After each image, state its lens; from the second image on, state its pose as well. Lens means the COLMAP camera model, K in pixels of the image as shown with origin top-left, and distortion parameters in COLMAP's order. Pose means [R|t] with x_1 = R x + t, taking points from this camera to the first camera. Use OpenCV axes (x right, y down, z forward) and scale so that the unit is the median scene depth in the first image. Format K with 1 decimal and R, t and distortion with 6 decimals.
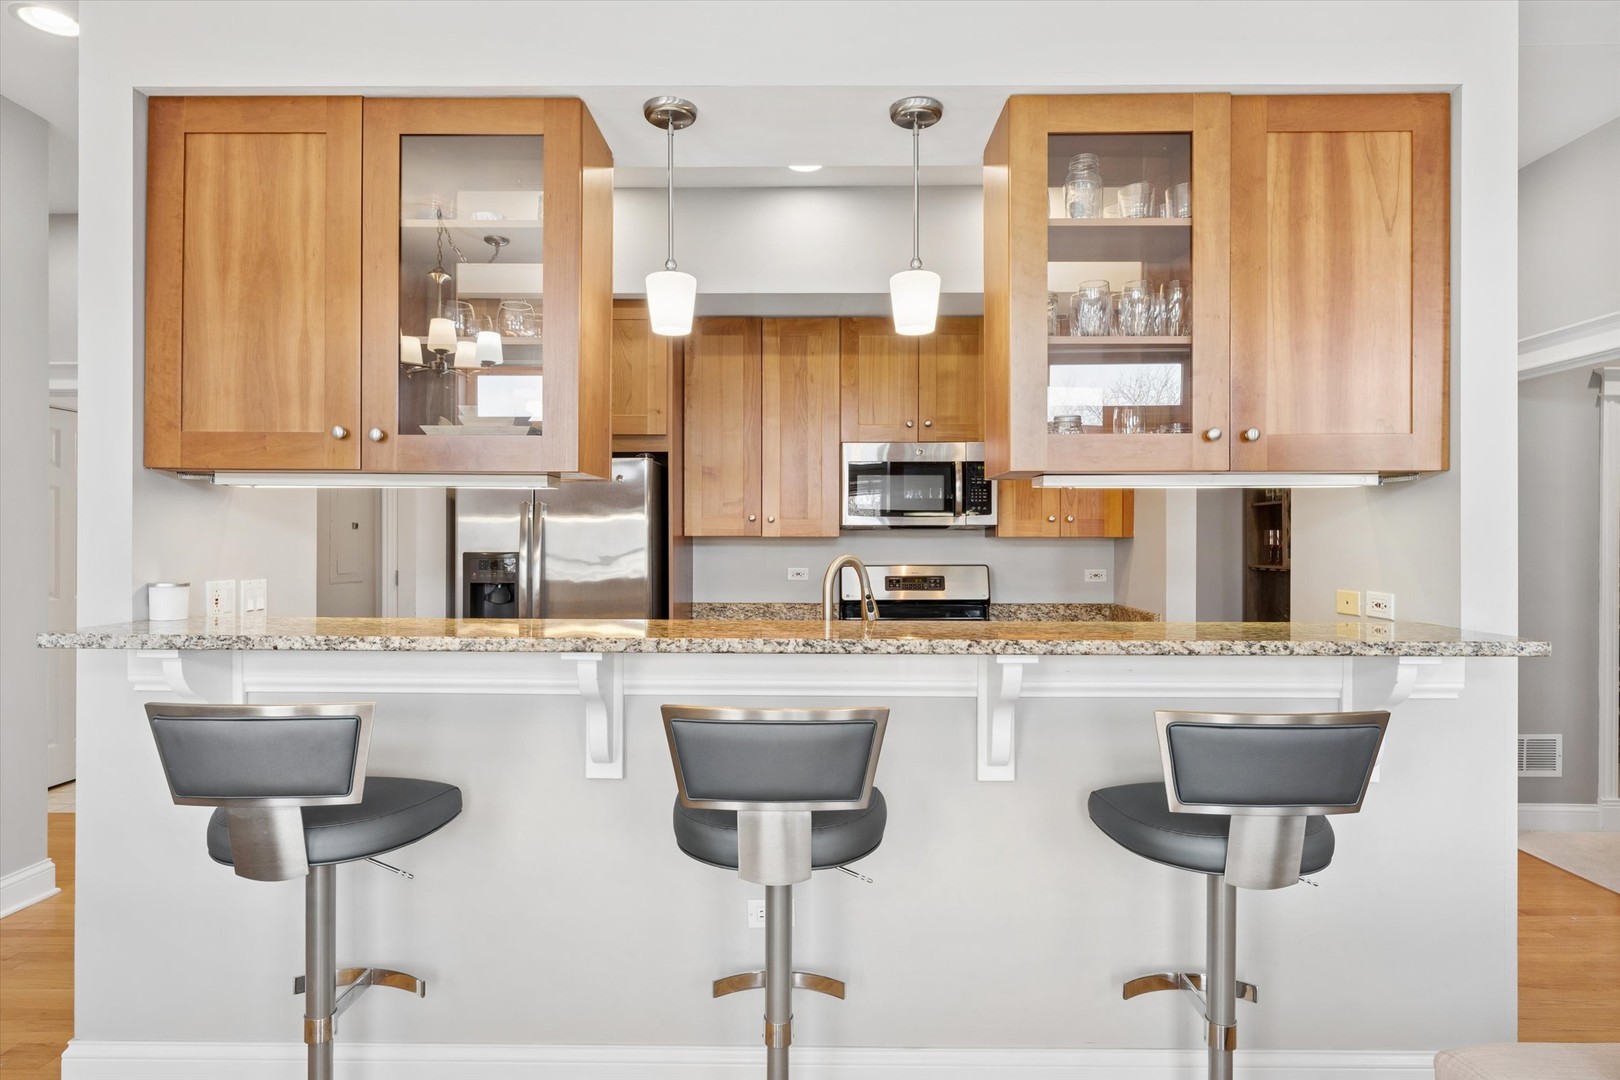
lens RADIAL K [[902.0, 0, 815.9], [0, 902.0, 540.6], [0, 0, 1]] dist [-0.001932, -0.000163]
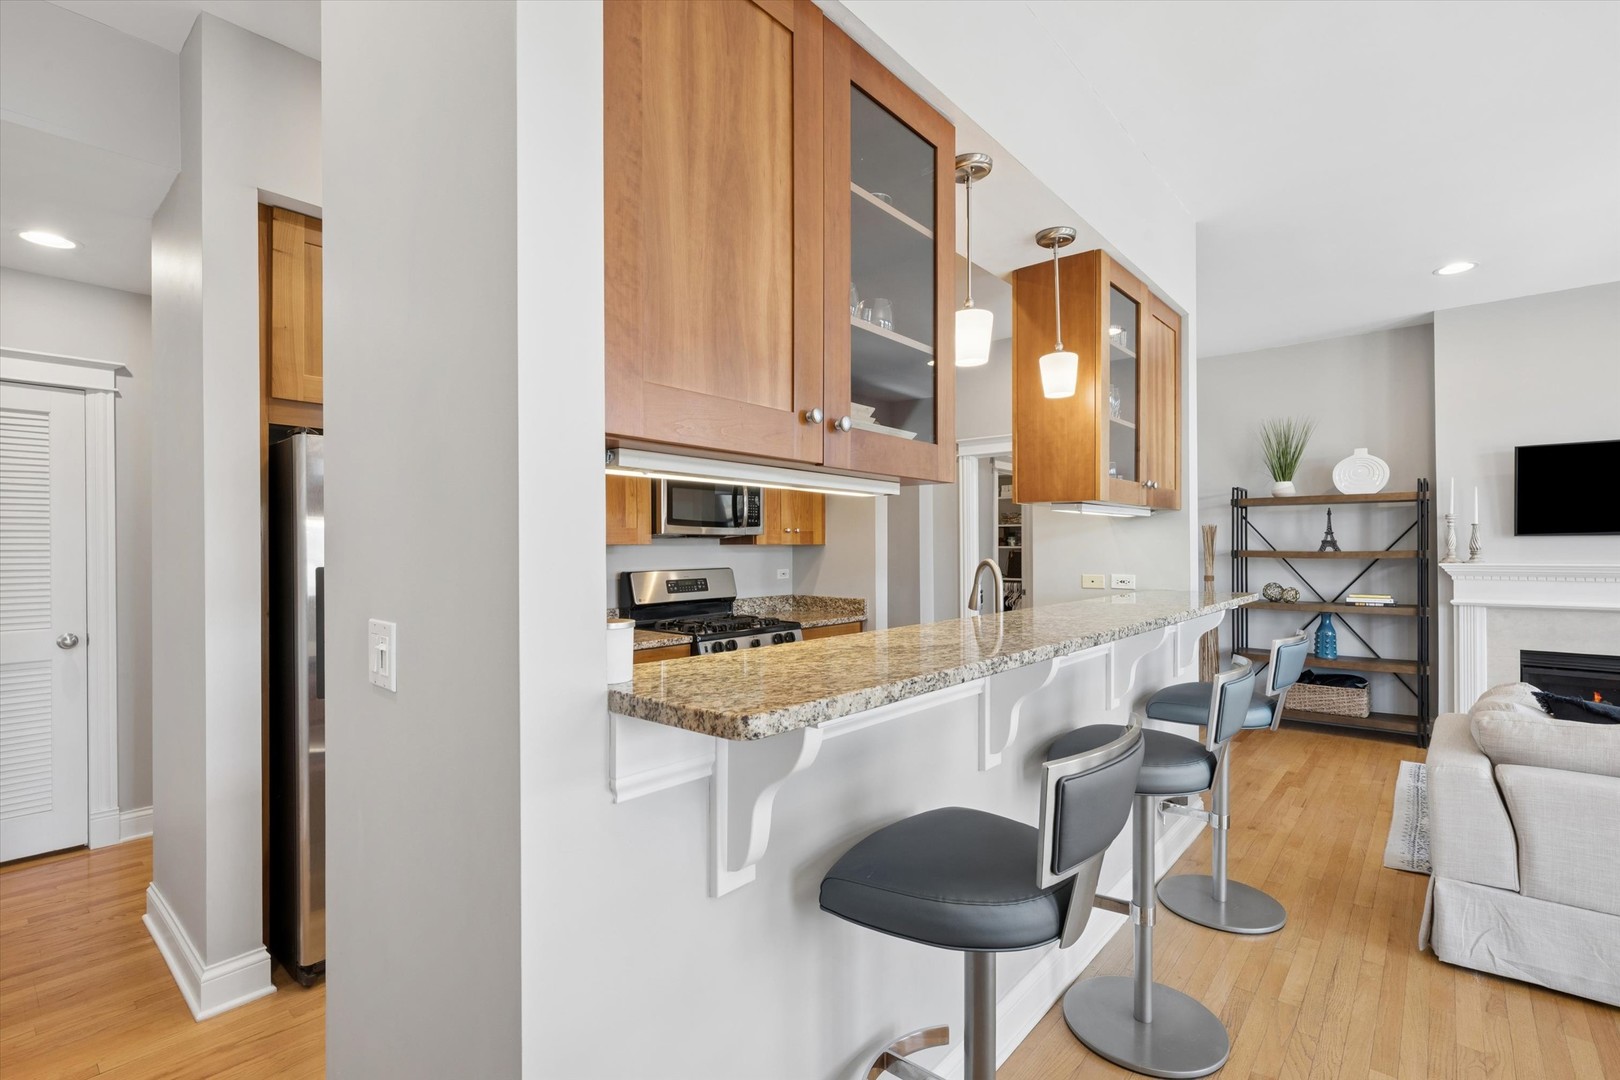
lens RADIAL K [[739.4, 0, 813.5], [0, 739.4, 546.4], [0, 0, 1]] dist [-0.001186, 0.000006]
pose [[0.646362, -0.003799, 0.763021, -1.019297], [0.005457, 0.999985, 0.000357, -0.003530], [-0.763011, 0.003933, 0.646373, 0.565955]]
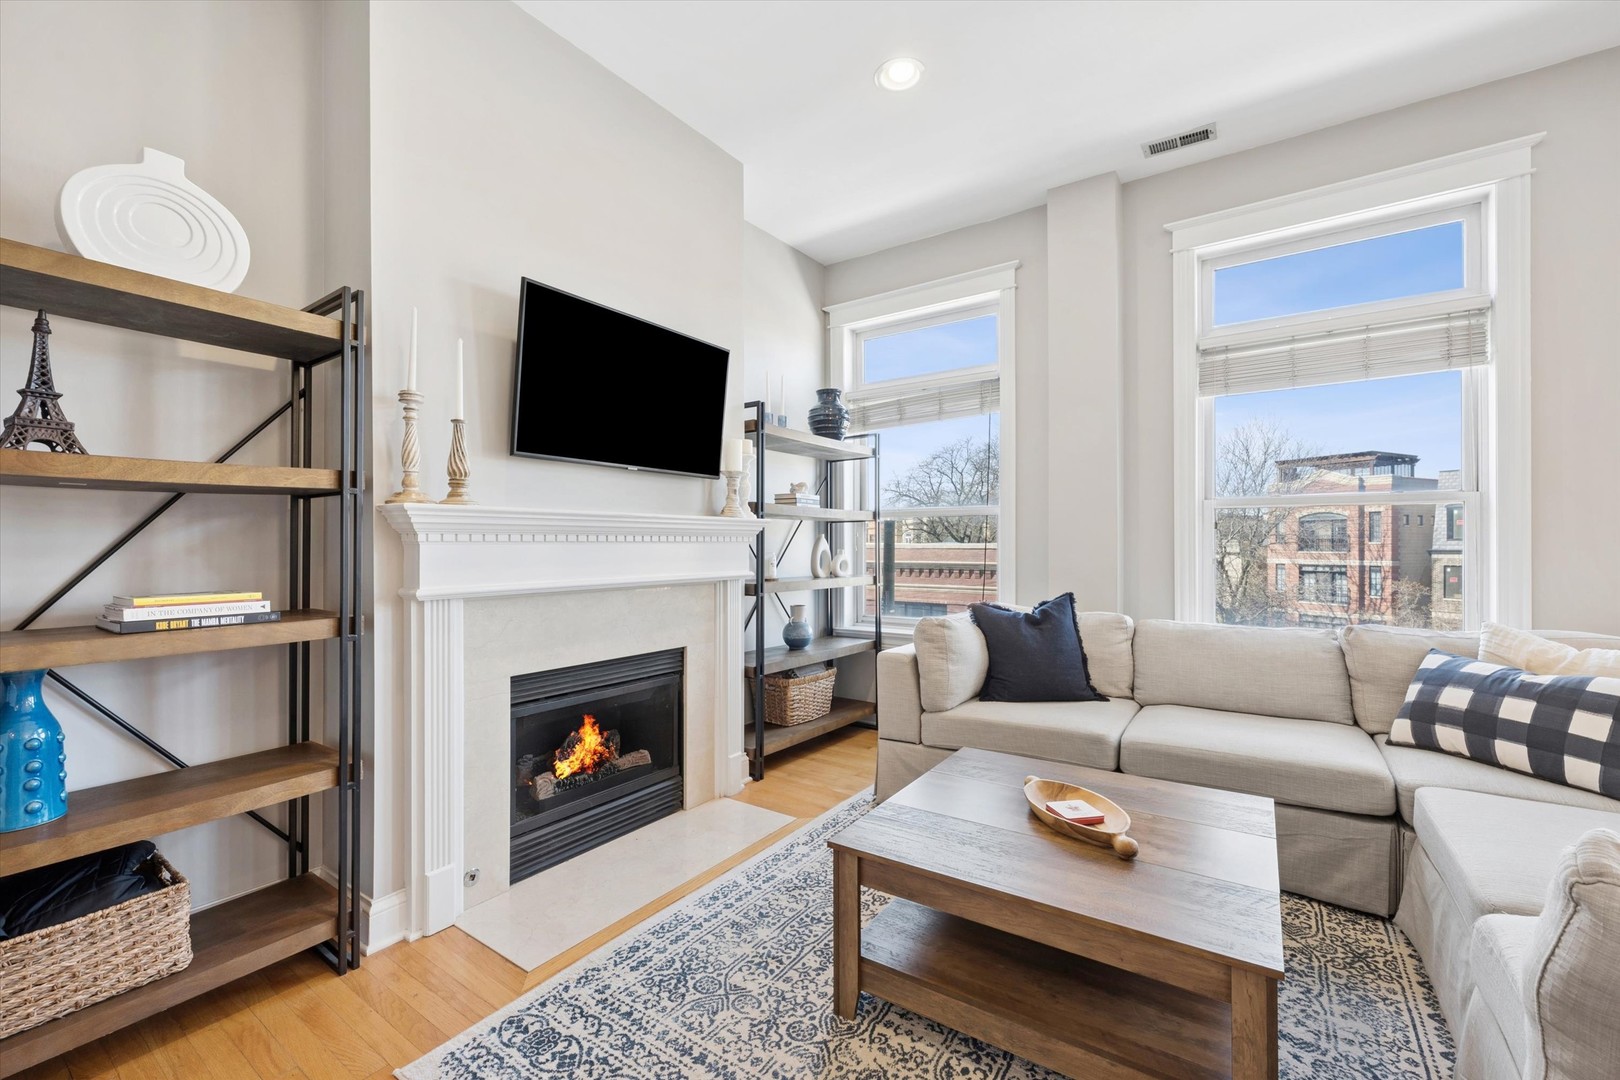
lens RADIAL K [[671.9, 0, 812.2], [0, 671.9, 542.0], [0, 0, 1]] dist [-0.001919, -0.000169]
pose [[-0.824989, -0.001020, 0.565148, 0.959195], [-0.001547, 0.999999, -0.000453, 0.104209], [-0.565147, -0.001248, -0.824989, 0.956246]]
